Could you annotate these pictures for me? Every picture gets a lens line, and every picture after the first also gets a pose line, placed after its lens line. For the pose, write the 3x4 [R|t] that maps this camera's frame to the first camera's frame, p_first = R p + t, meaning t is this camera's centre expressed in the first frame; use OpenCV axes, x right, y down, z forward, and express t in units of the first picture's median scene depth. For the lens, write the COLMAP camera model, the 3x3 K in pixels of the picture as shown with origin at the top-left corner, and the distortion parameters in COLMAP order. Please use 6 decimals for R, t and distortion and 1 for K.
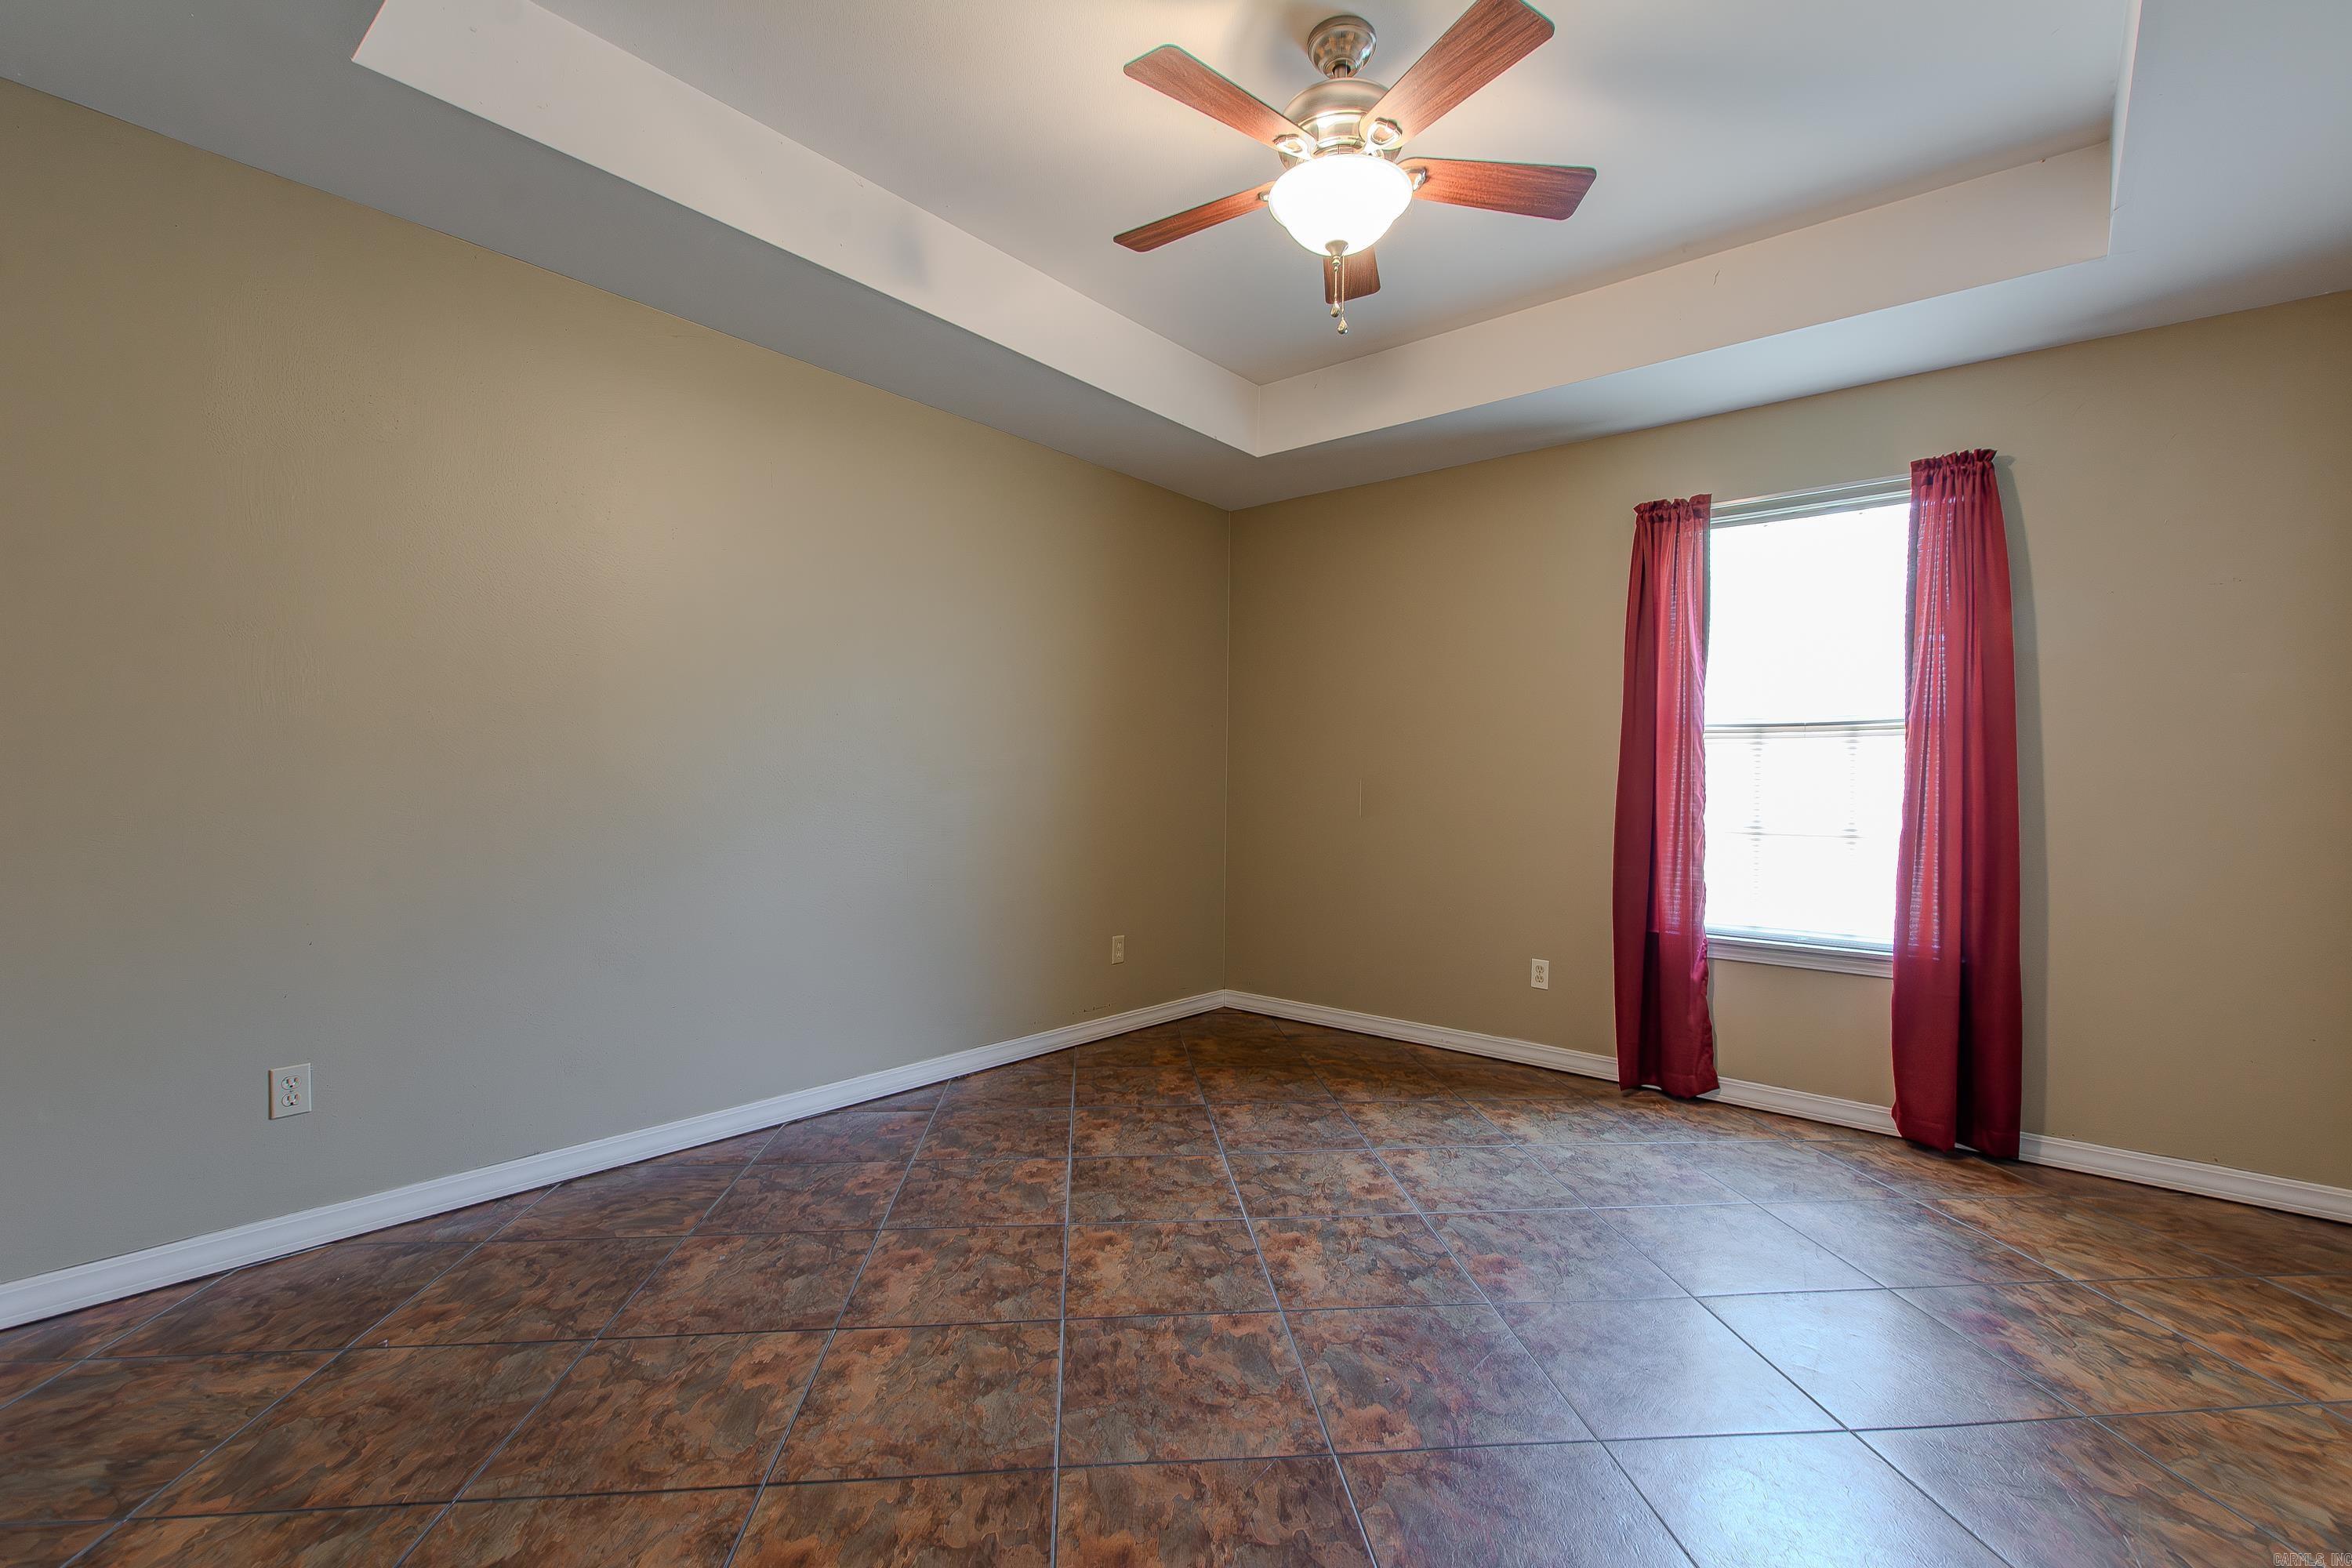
lens RADIAL K [[1016.8, 0, 1181.5], [0, 1016.8, 783.6], [0, 0, 1]] dist [0.001428, -0.000249]
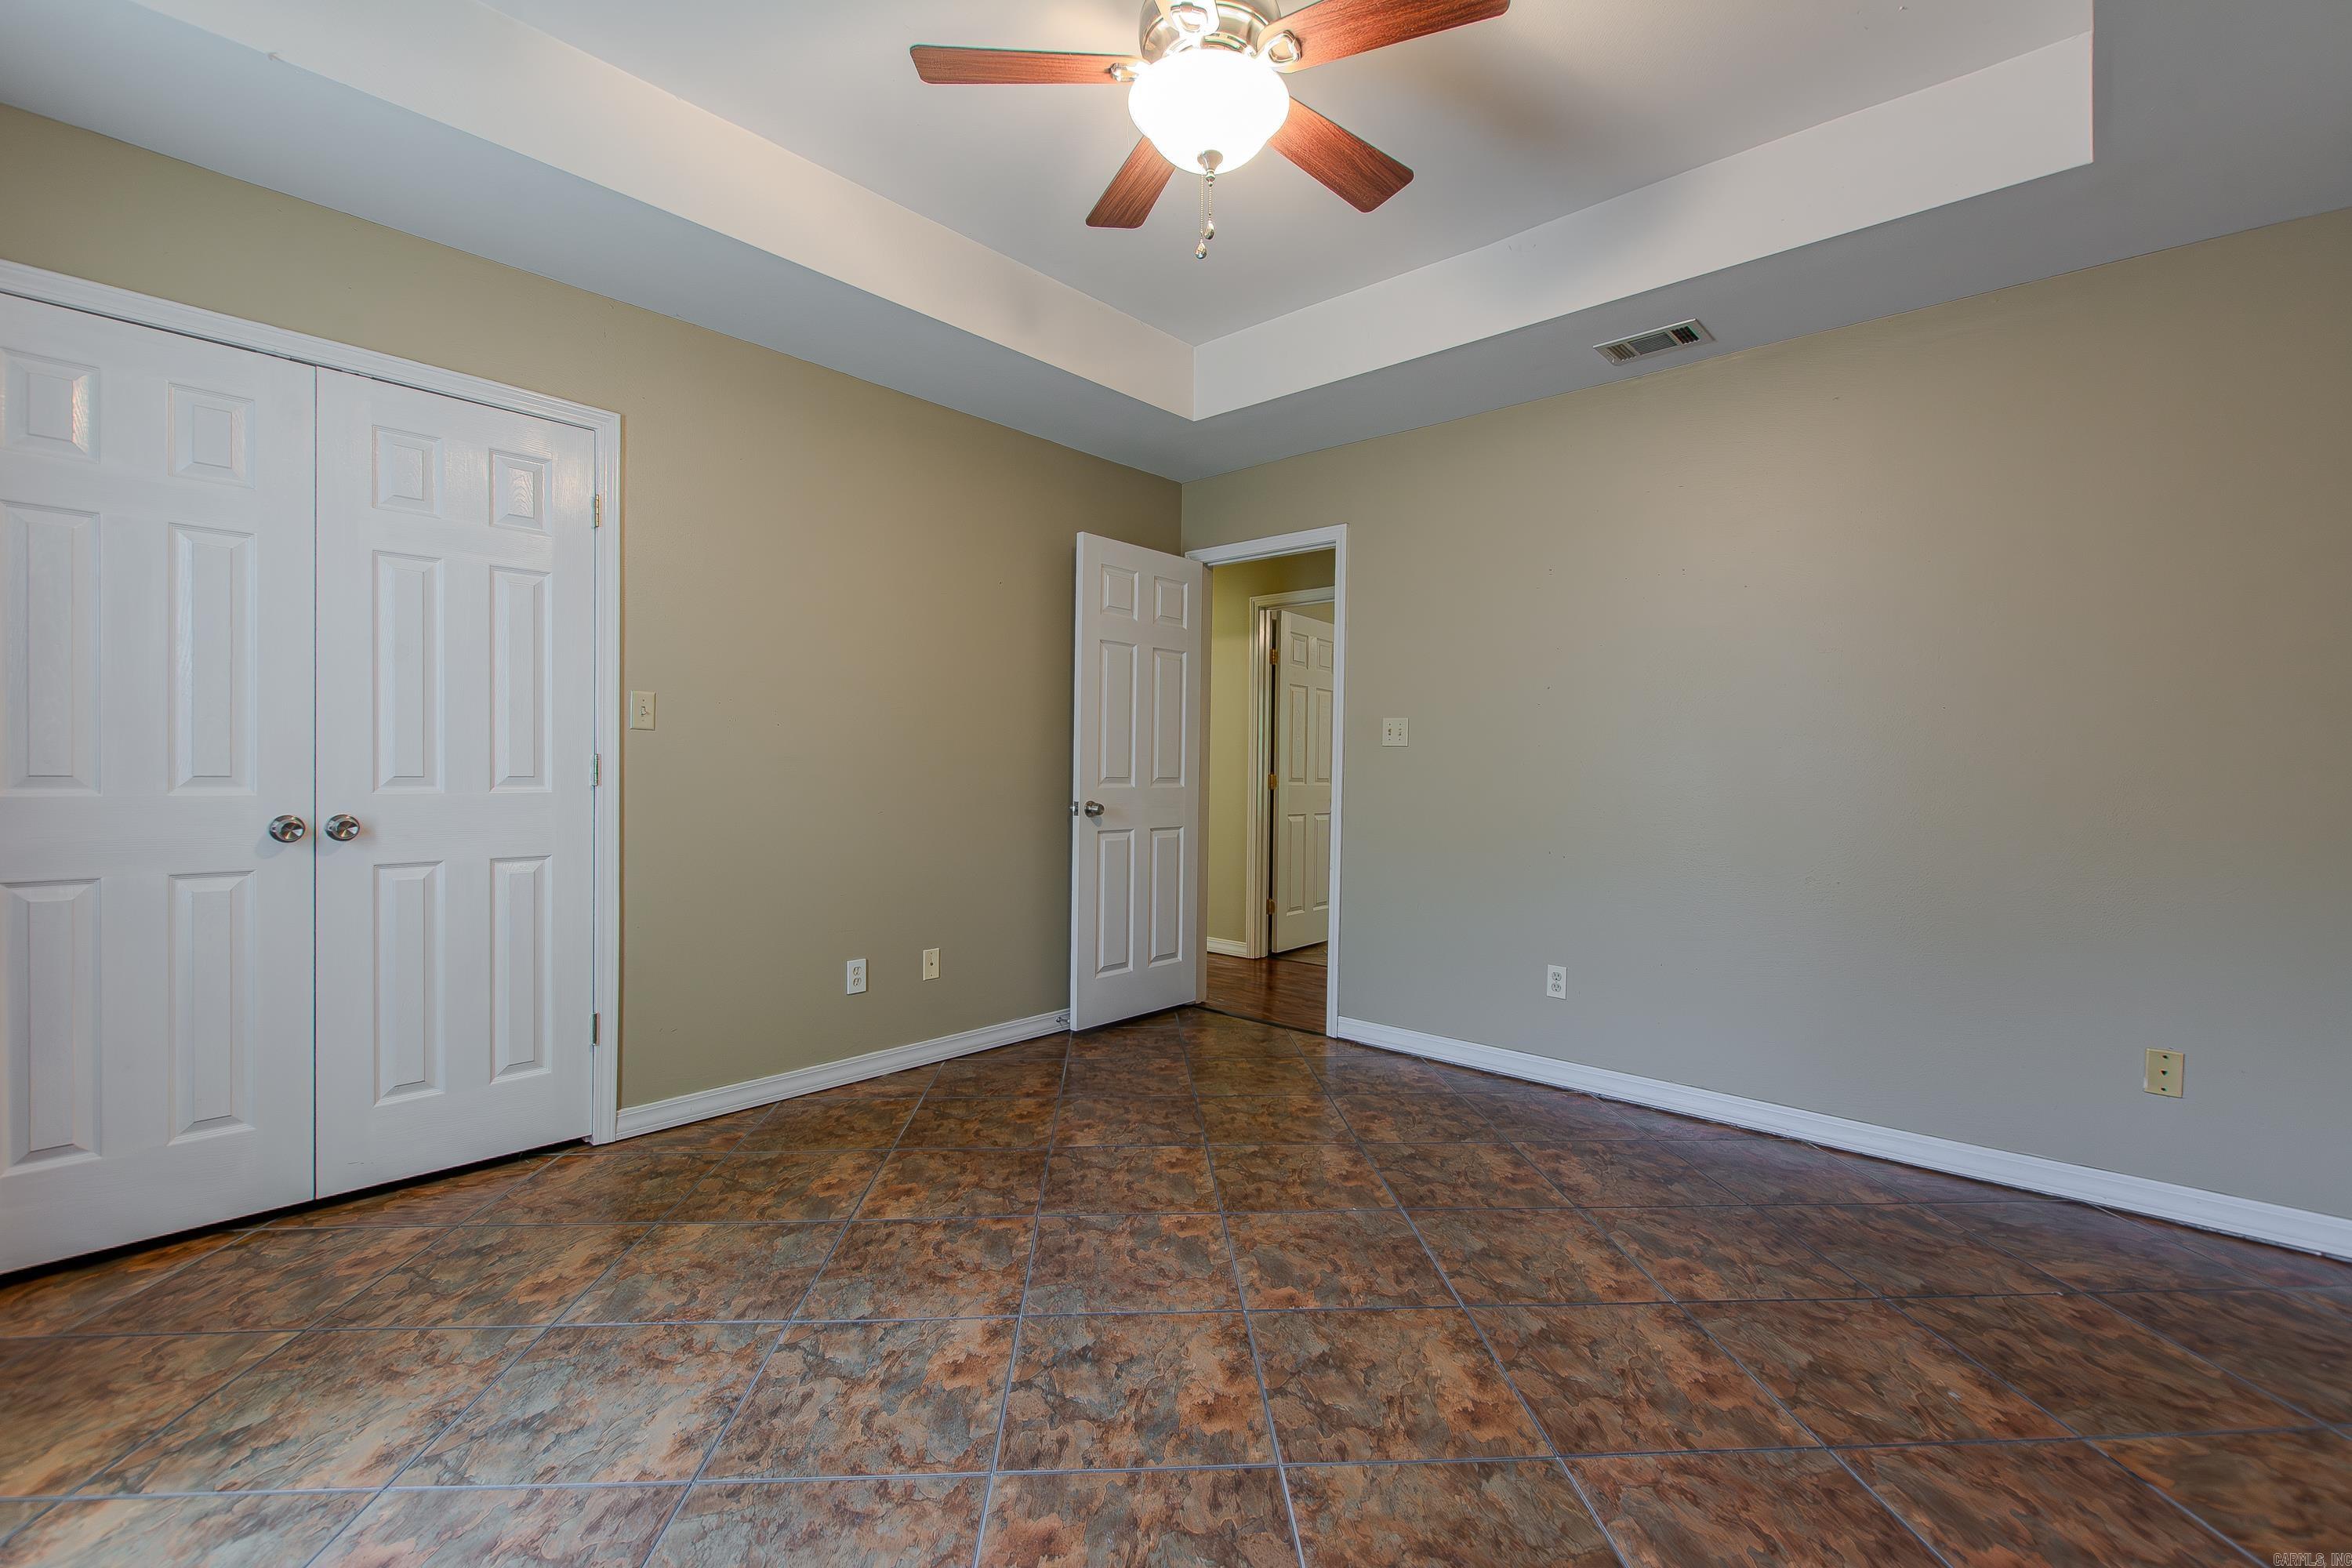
lens RADIAL K [[1016.8, 0, 1181.5], [0, 1016.8, 783.6], [0, 0, 1]] dist [0.001428, -0.000249]
pose [[-0.999089, -0.026420, 0.033500, 0.139367], [-0.025858, 0.999519, 0.017097, -0.001490], [-0.033936, 0.016215, -0.999292, 1.963200]]
